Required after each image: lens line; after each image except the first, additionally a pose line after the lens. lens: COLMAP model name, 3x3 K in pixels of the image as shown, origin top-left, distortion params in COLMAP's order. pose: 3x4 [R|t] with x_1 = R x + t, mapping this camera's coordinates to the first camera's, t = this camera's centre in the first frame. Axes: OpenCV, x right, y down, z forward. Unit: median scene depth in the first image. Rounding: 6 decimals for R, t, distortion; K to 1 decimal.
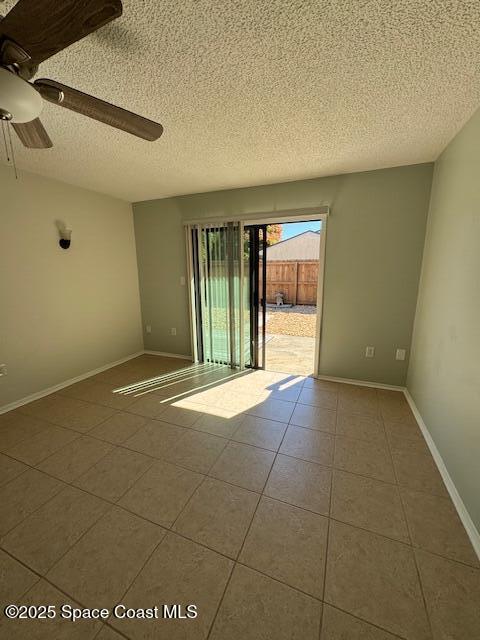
lens RADIAL K [[255.6, 0, 240.0], [0, 255.6, 320.0], [0, 0, 1]] dist [0.000539, 0.000095]
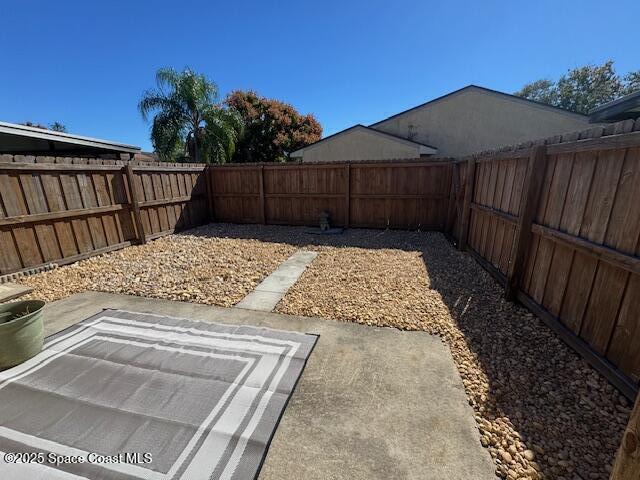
lens RADIAL K [[255.6, 0, 320.0], [0, 255.6, 240.0], [0, 0, 1]] dist [0.000539, 0.000095]
pose [[0.988724, -0.044631, 0.142942, 0.046969], [0.037018, 0.997773, 0.055483, -0.071122], [-0.145100, -0.049566, 0.988175, 0.349032]]
